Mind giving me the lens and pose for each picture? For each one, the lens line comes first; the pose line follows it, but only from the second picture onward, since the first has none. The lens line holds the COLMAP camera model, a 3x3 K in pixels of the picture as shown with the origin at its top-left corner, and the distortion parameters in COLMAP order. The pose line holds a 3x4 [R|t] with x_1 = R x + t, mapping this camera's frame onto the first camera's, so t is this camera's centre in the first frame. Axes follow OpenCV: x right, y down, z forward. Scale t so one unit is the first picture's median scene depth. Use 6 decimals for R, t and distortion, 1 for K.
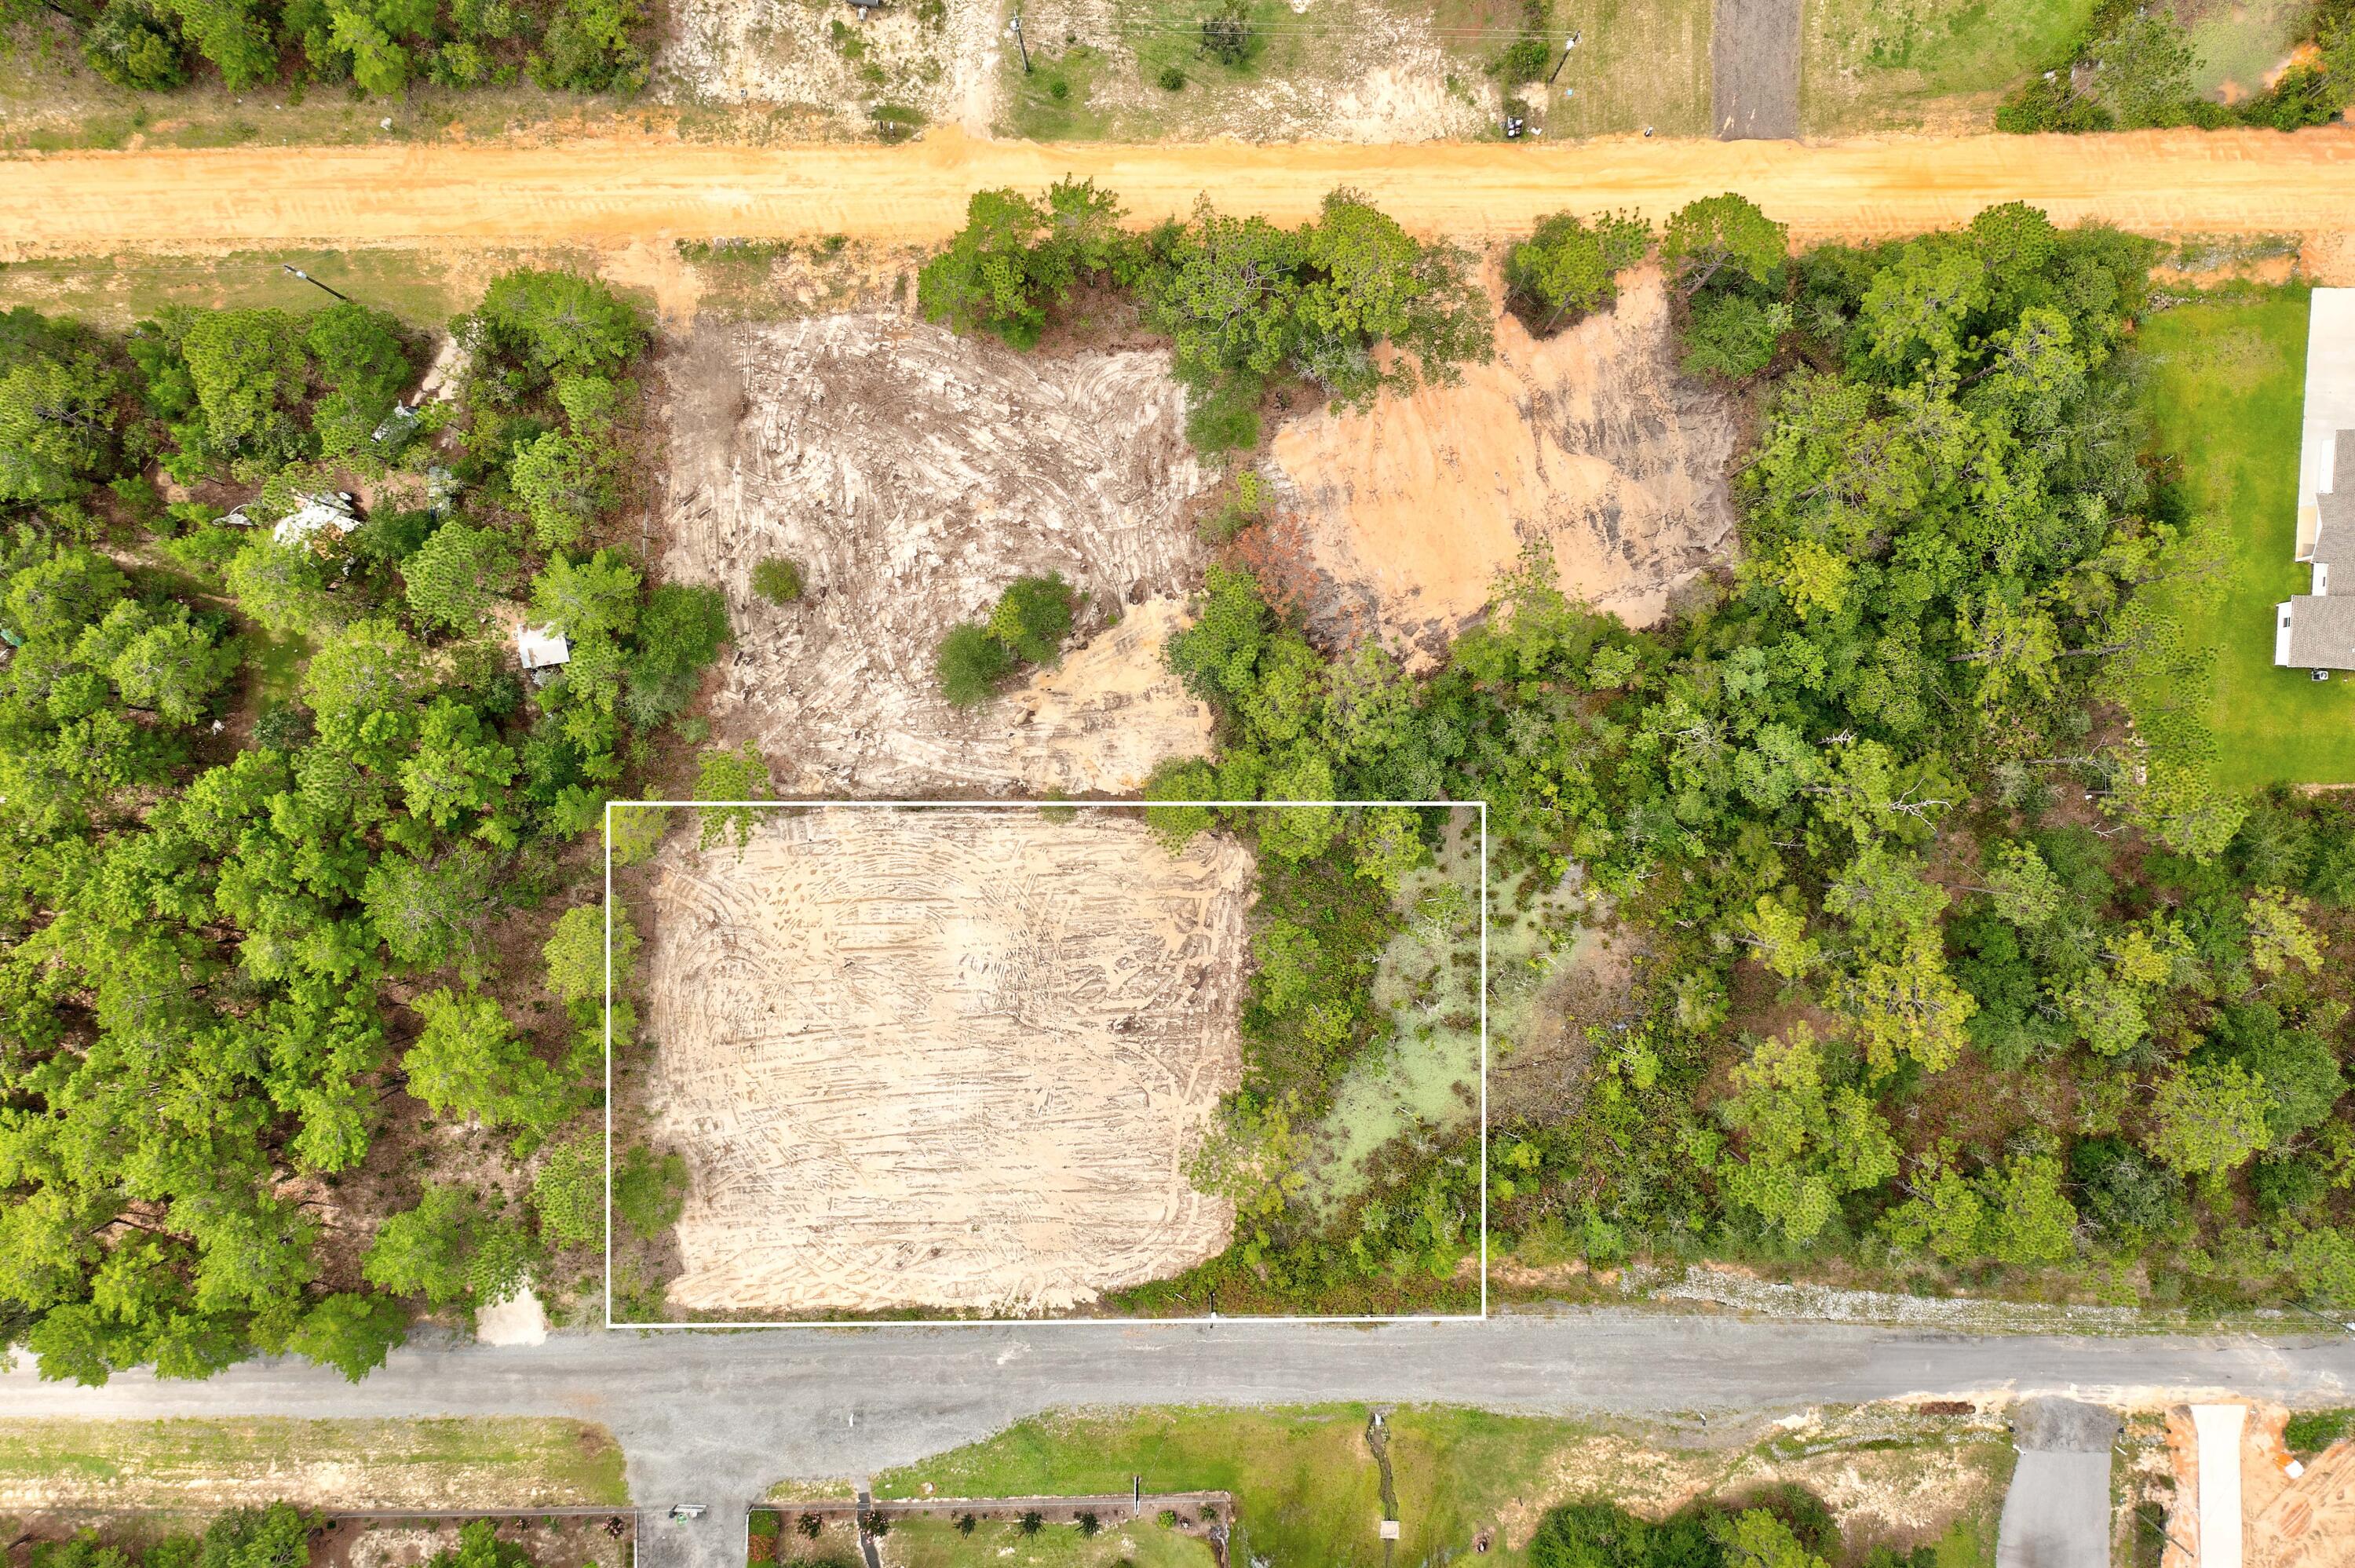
lens RADIAL K [[1922.8, 0, 1159.7], [0, 1922.8, 783.9], [0, 0, 1]] dist [0.007942, 0.006098]
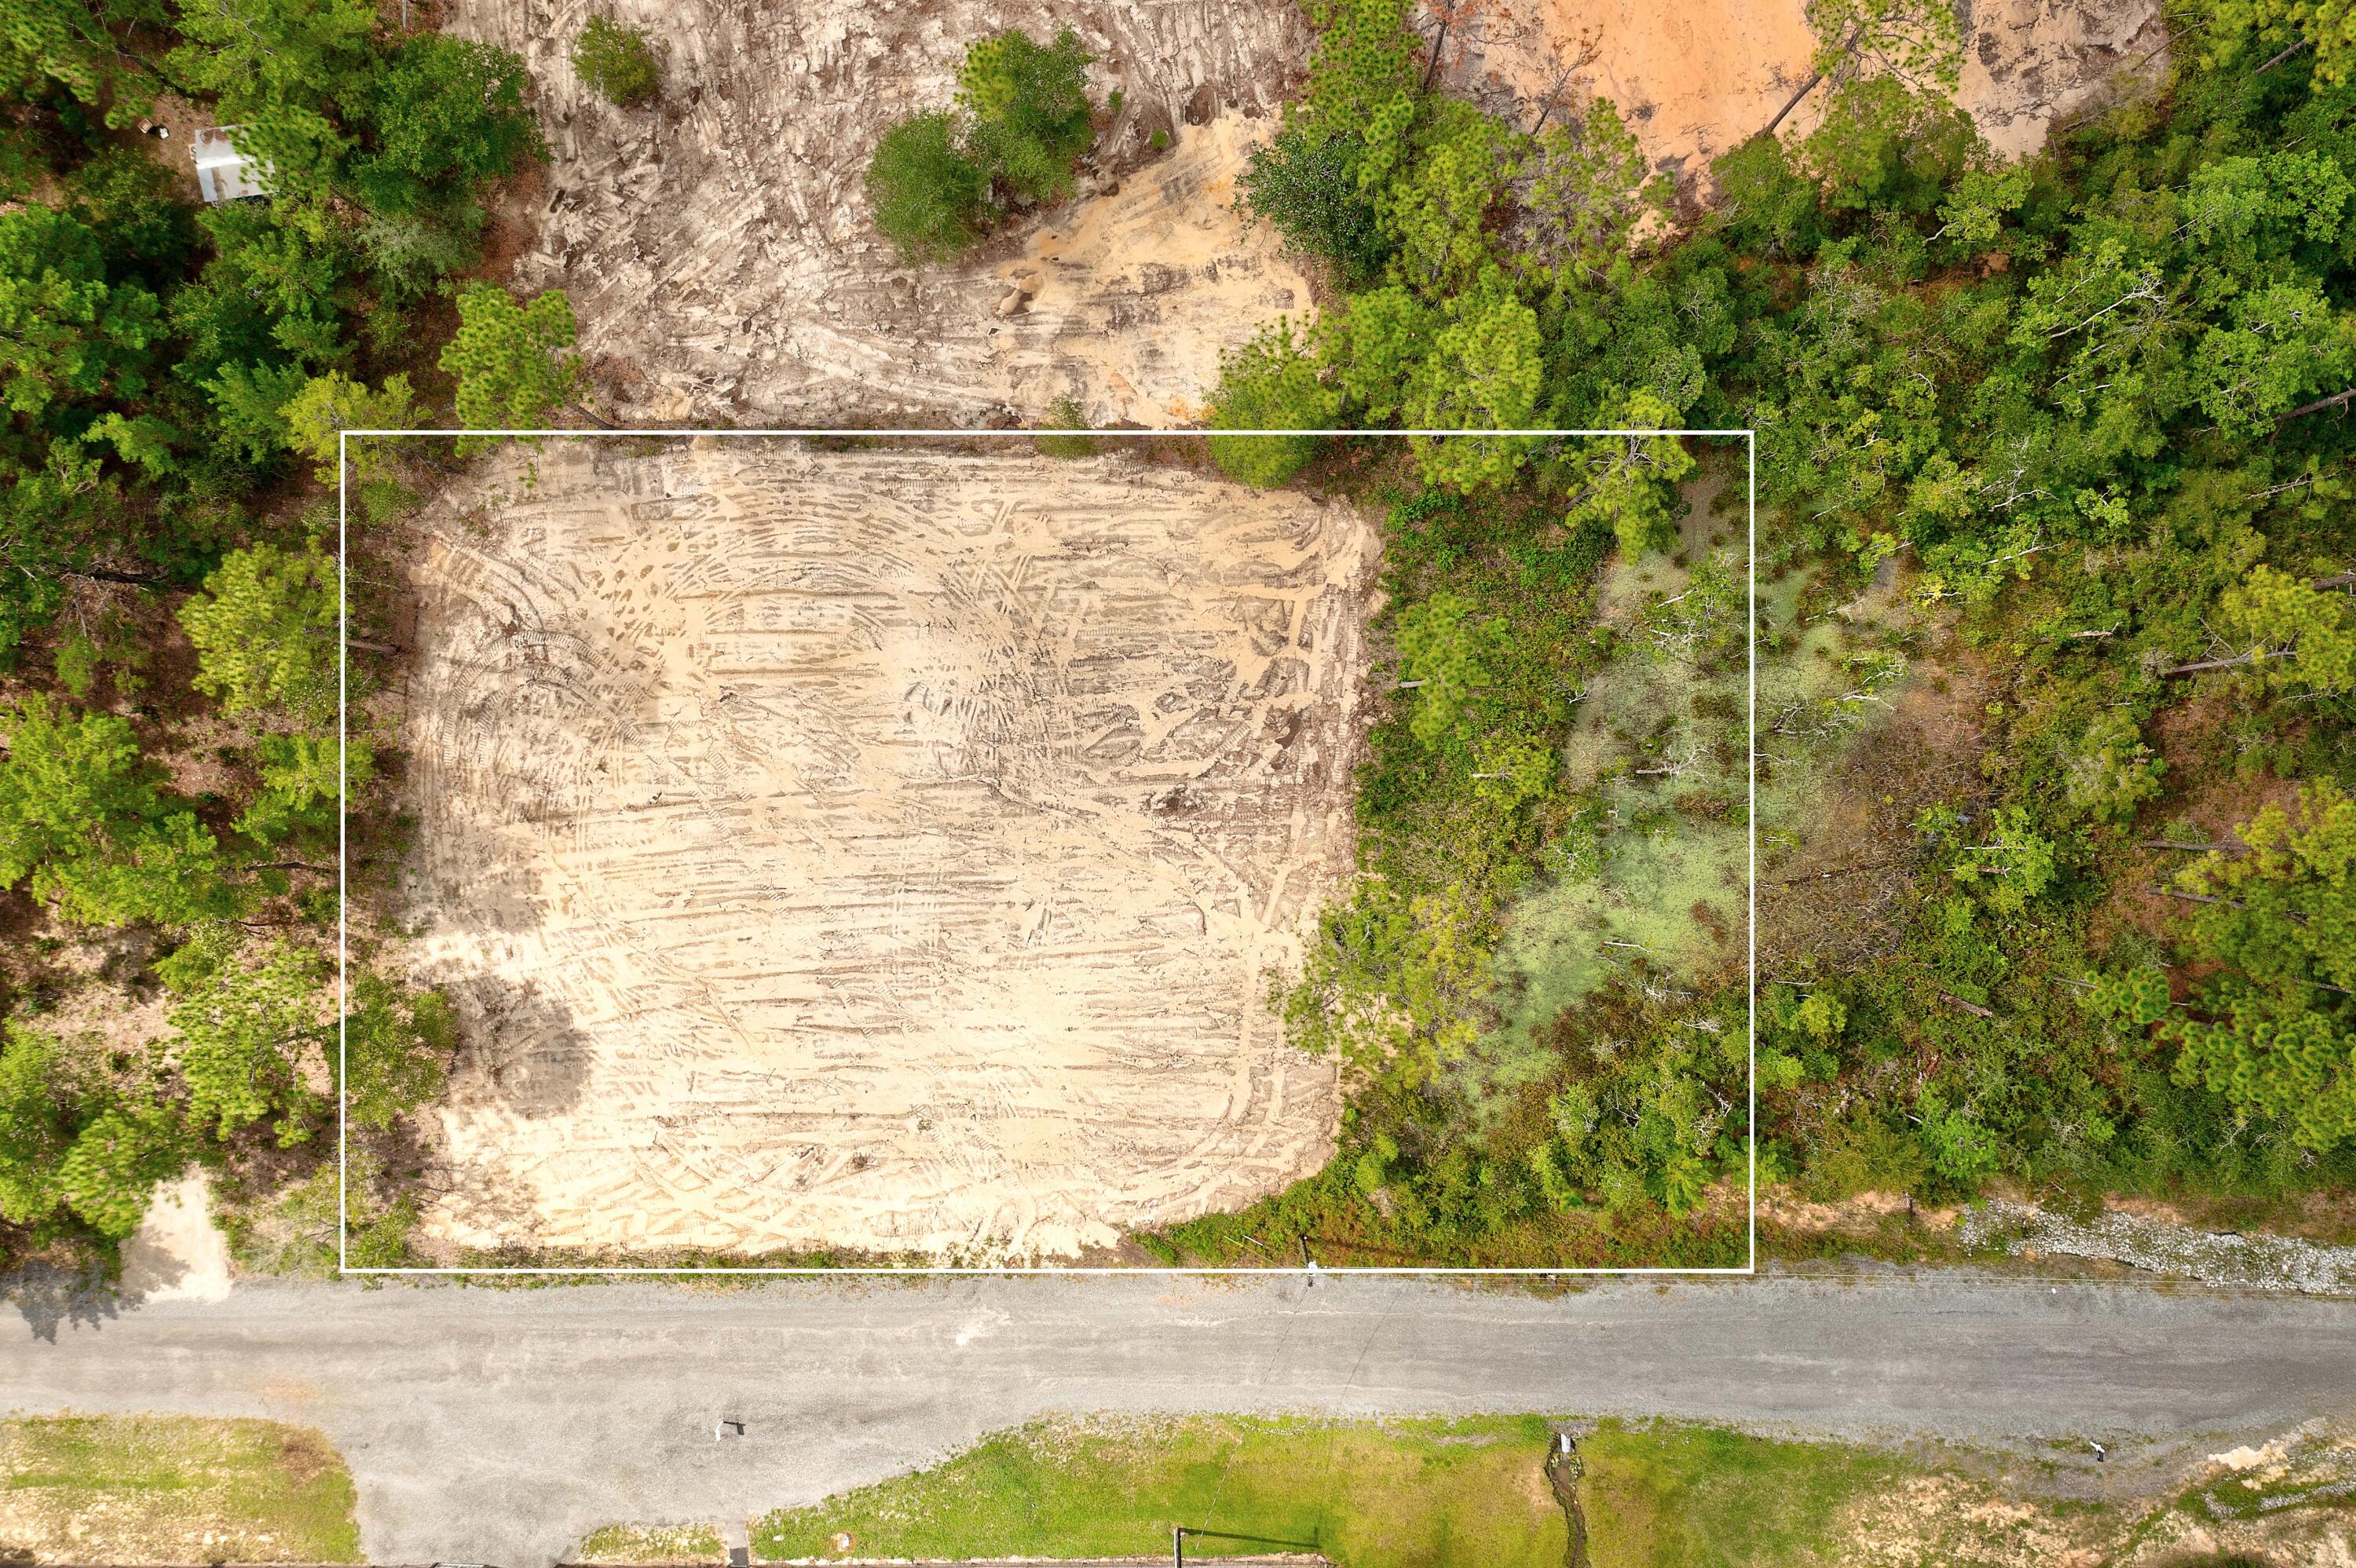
lens RADIAL K [[1899.5, 0, 1178.0], [0, 1899.5, 784.0], [0, 0, 1]] dist [0.002746, 0.001743]
pose [[0.999887, 0.014084, -0.005178, -0.012099], [-0.014146, 0.999824, -0.012296, 0.127428], [0.005004, 0.012368, 0.999911, 0.385340]]
